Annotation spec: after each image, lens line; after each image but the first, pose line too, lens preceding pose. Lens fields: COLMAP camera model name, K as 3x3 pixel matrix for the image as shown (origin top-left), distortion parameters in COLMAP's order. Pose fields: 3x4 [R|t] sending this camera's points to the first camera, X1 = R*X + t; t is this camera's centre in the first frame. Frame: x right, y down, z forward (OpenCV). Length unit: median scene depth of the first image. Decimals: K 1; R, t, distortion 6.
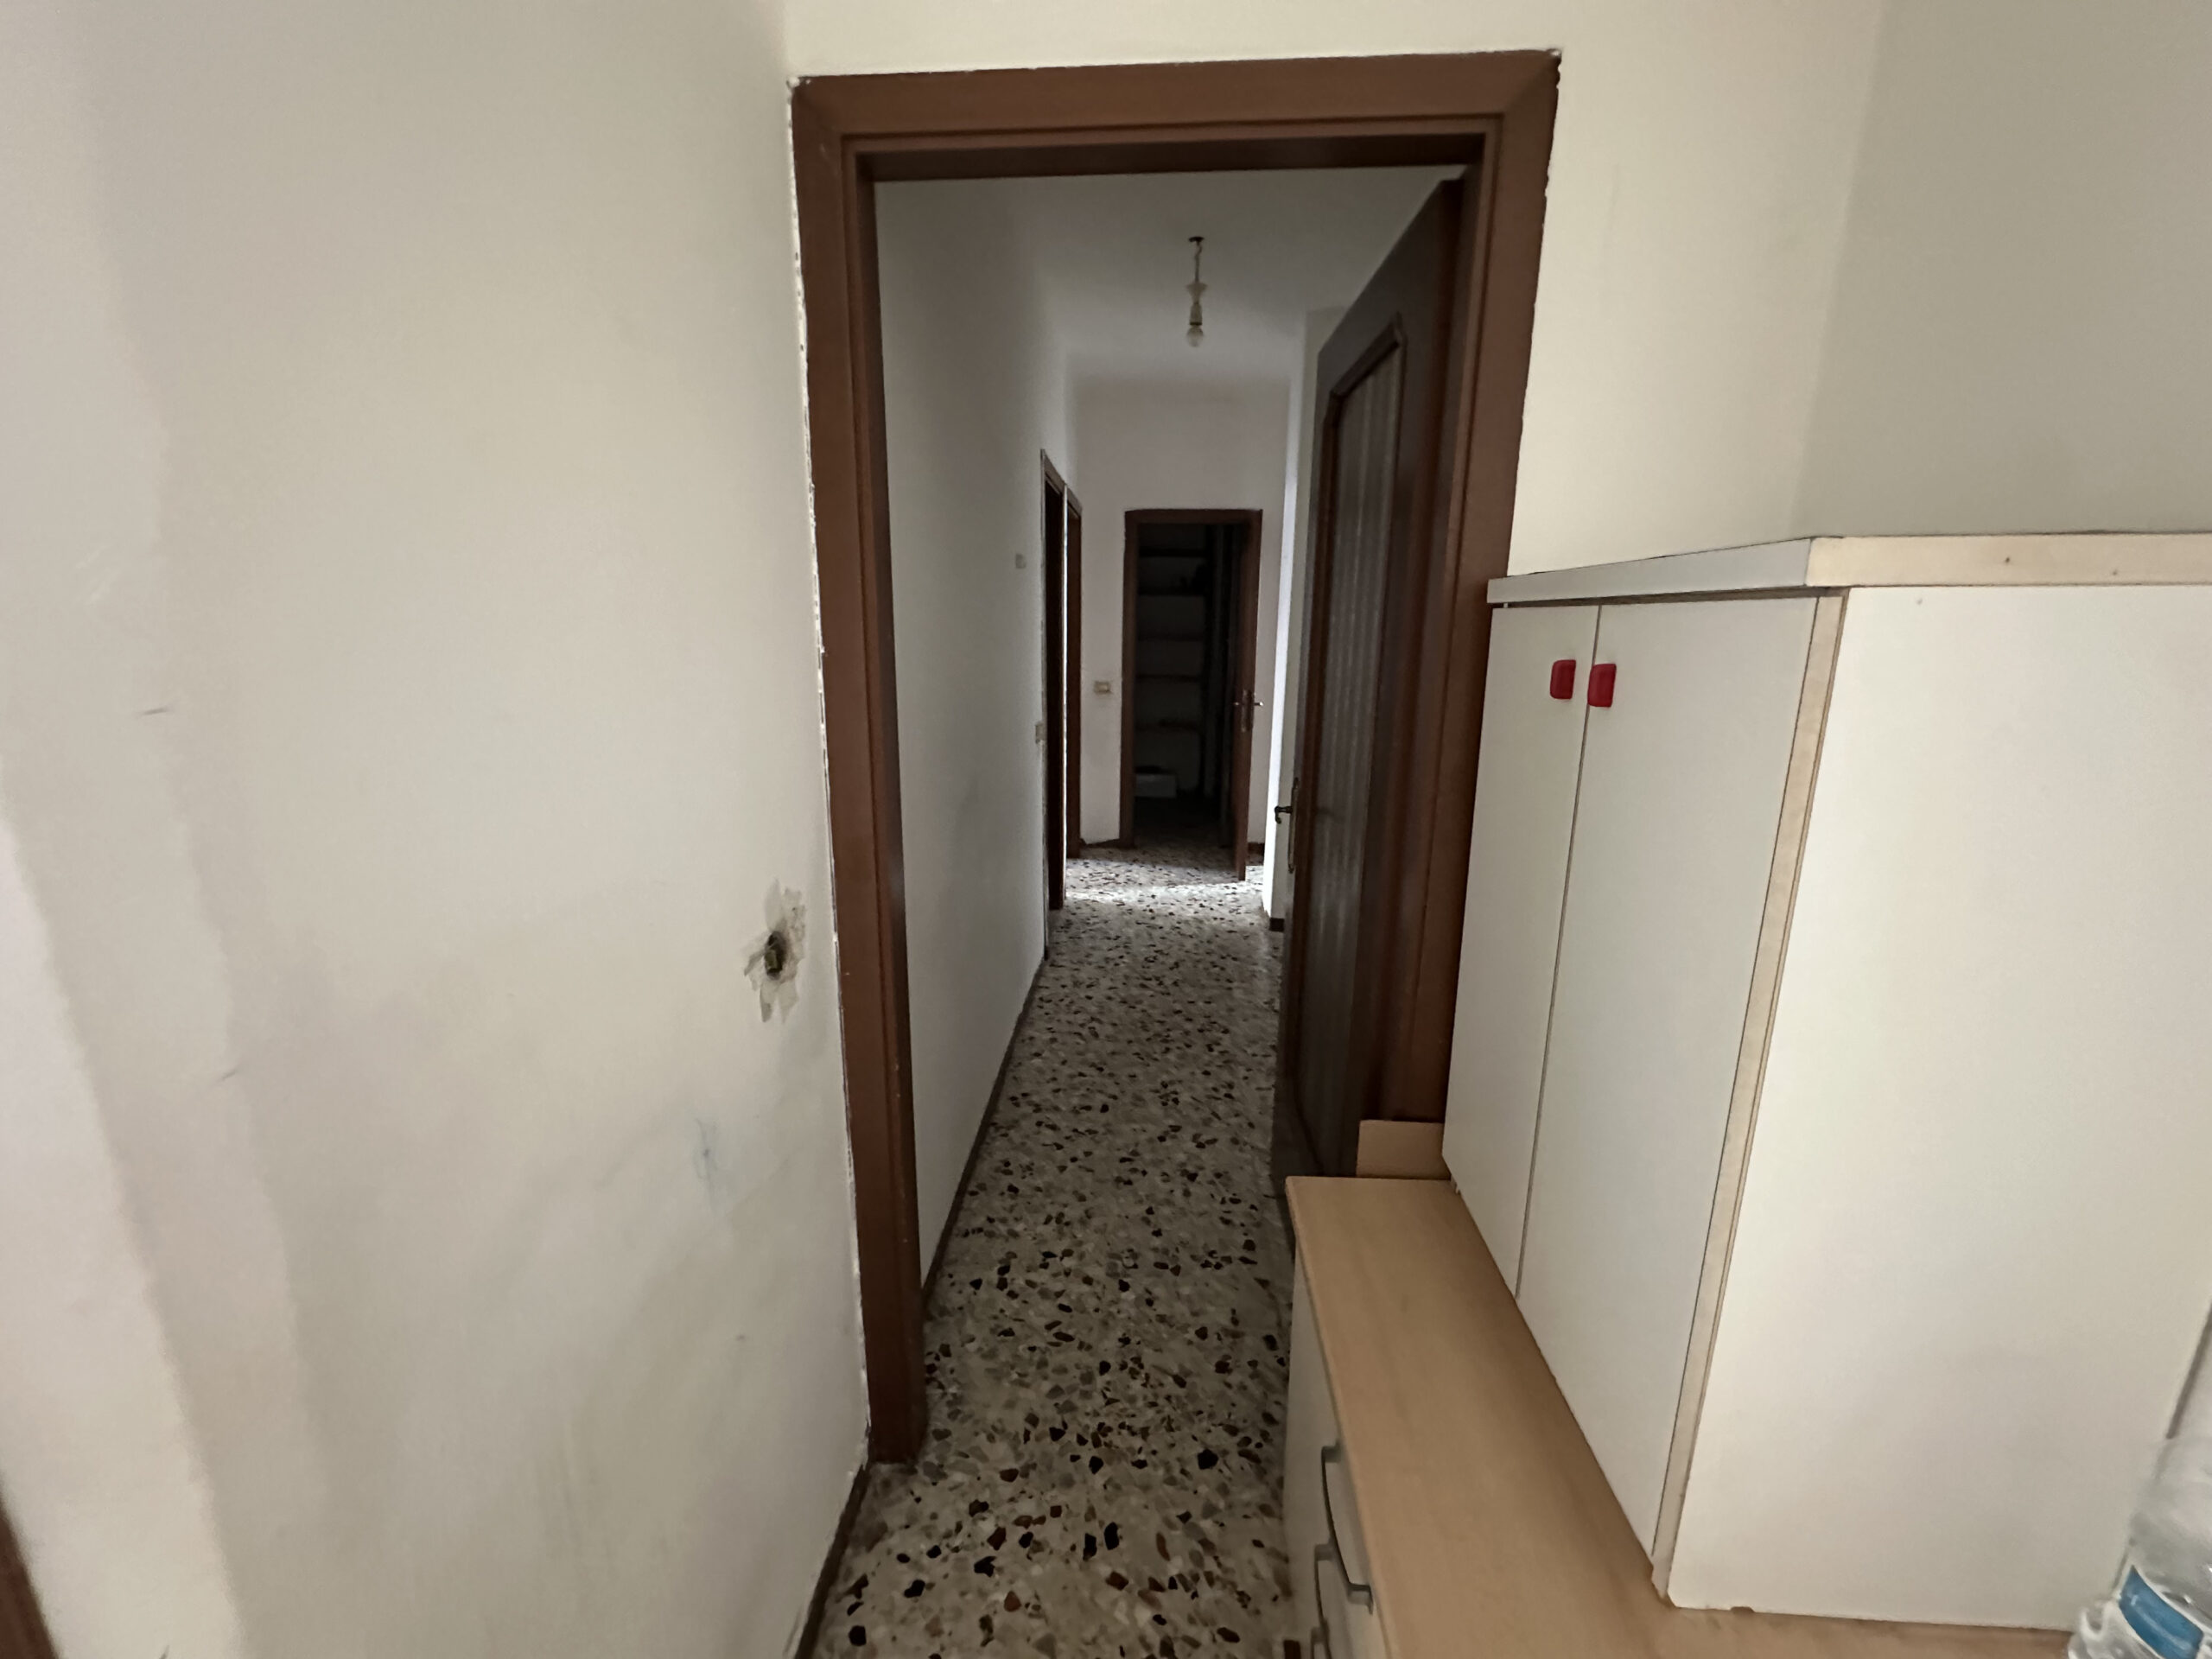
lens RADIAL K [[883.3, 0, 1106.0], [0, 883.3, 829.5], [0, 0, 1]] dist [-0.008399, 0.002154]
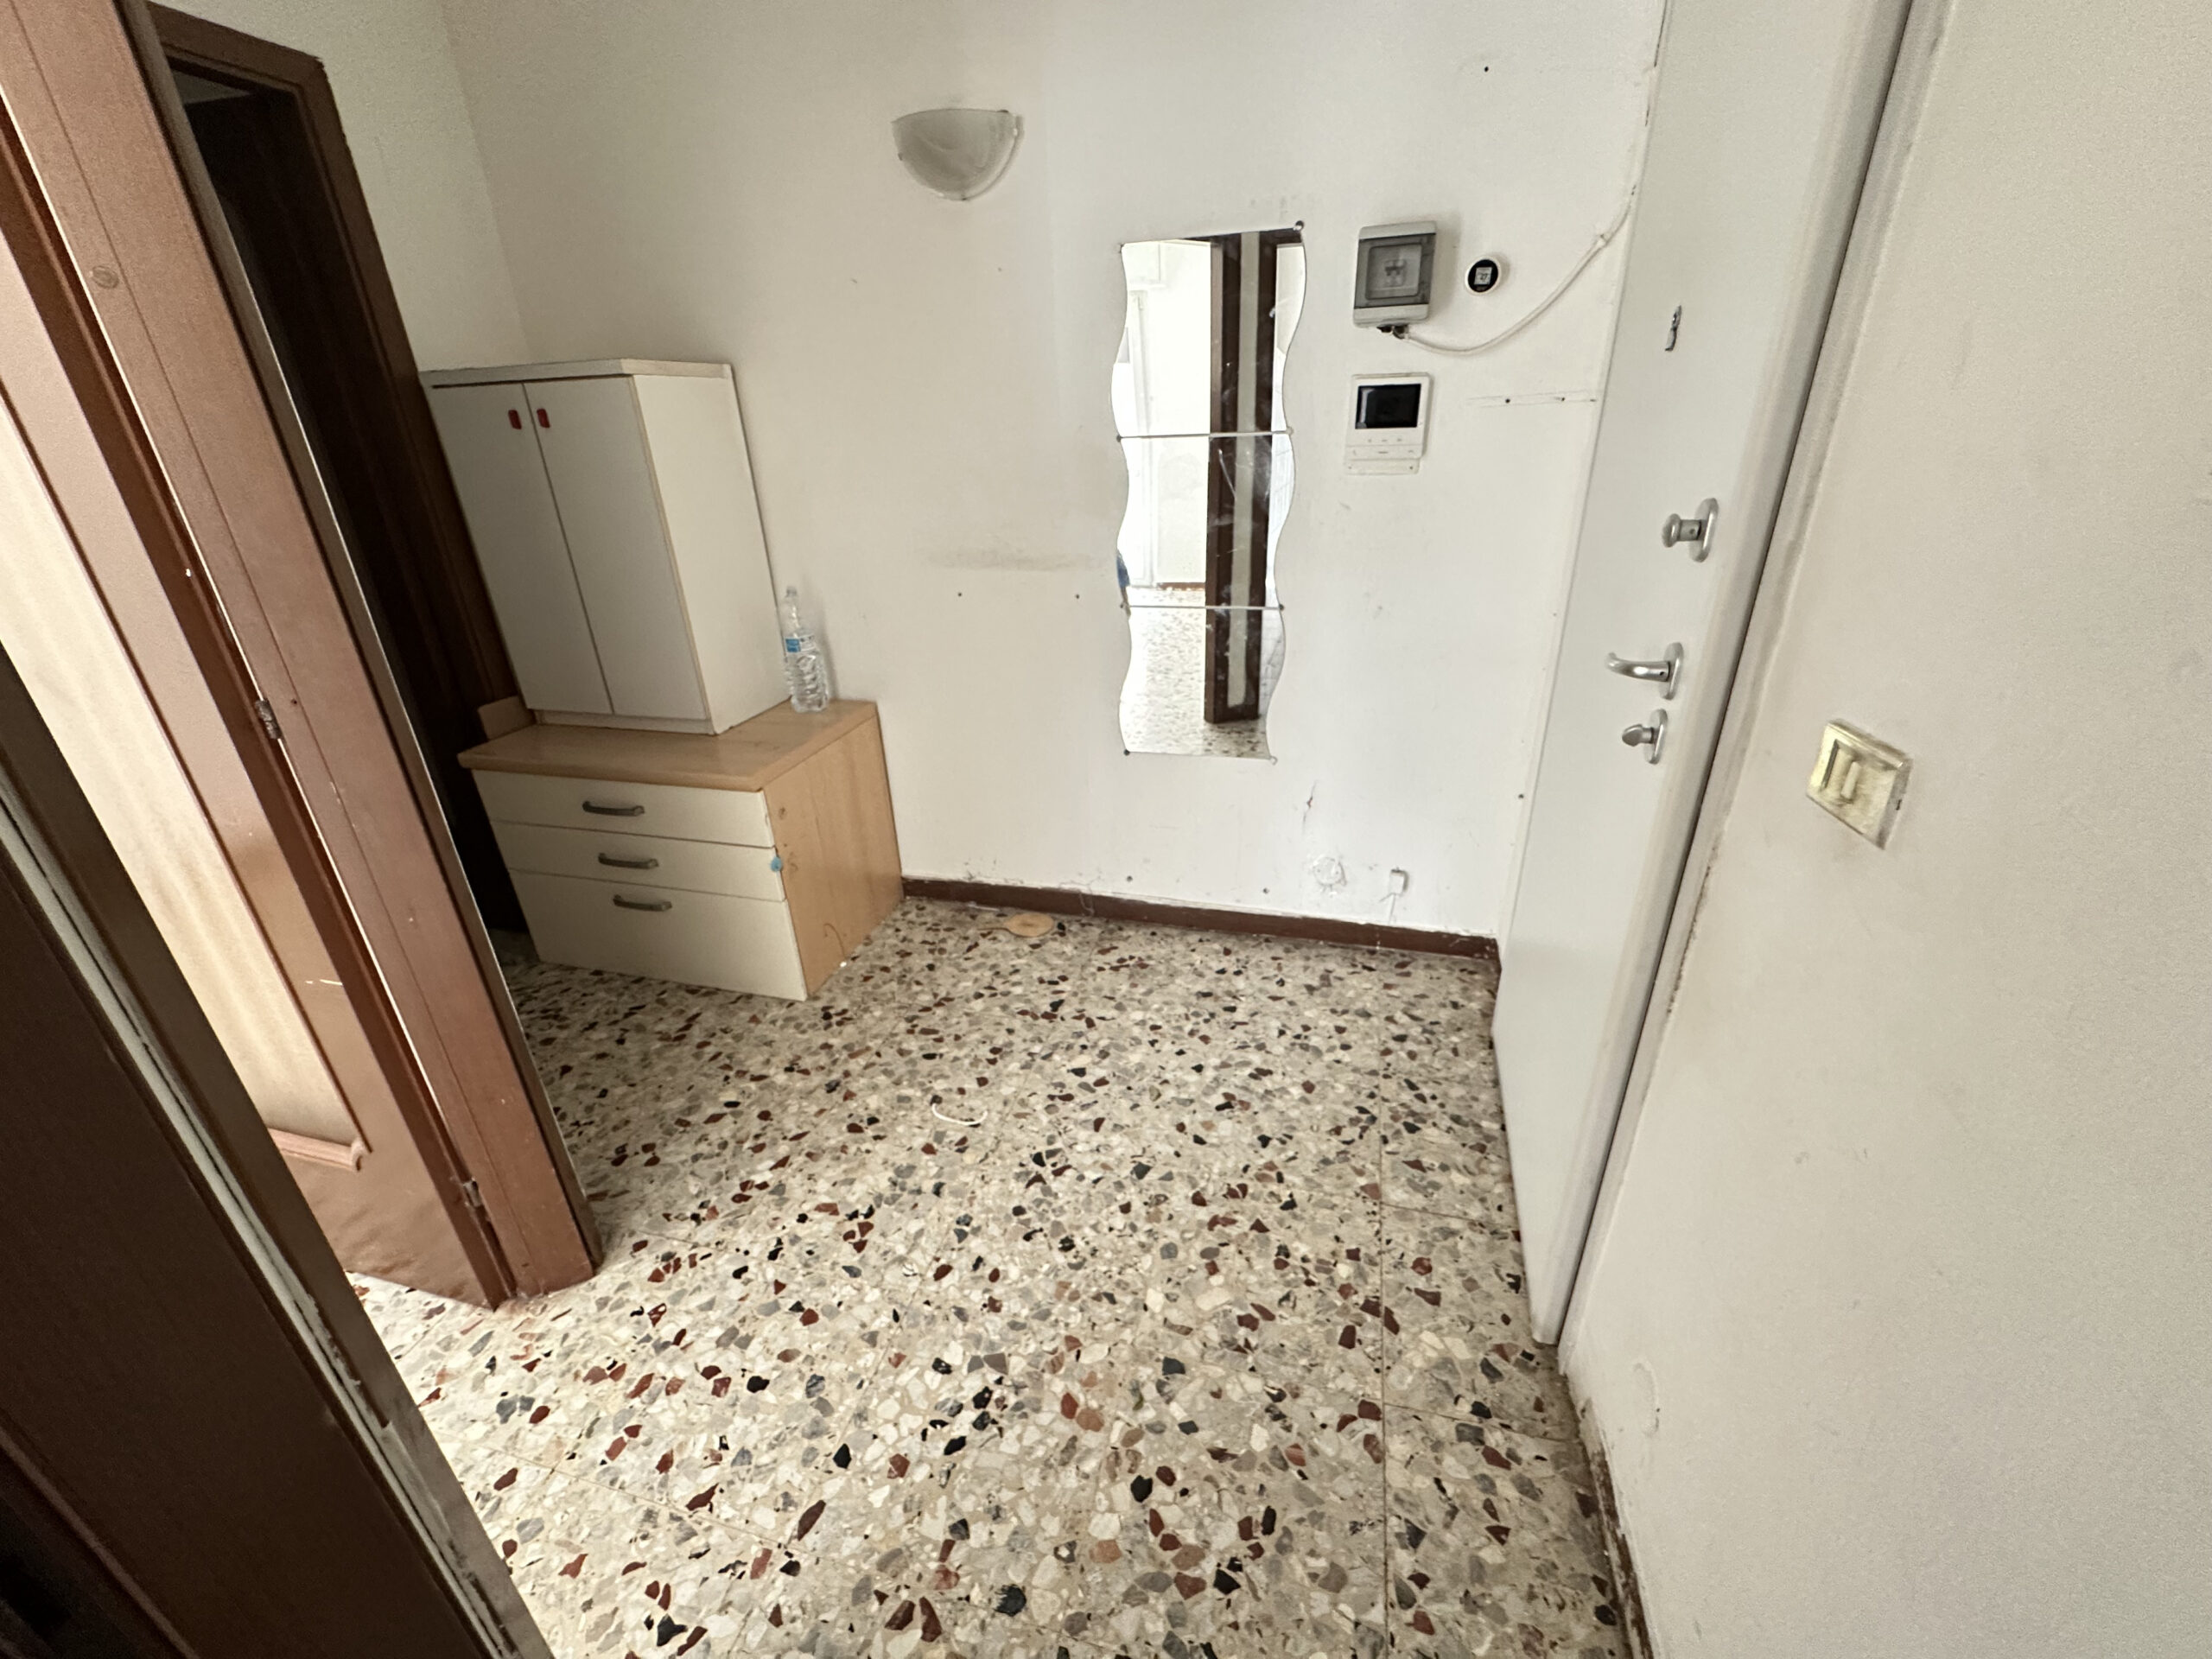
lens RADIAL K [[883.3, 0, 1106.0], [0, 883.3, 829.5], [0, 0, 1]] dist [-0.008399, 0.002154]
pose [[0.181857, -0.414654, 0.891622, -1.460994], [0.257298, 0.895217, 0.363847, 0.301876], [-0.949066, 0.163244, 0.269491, -0.776546]]
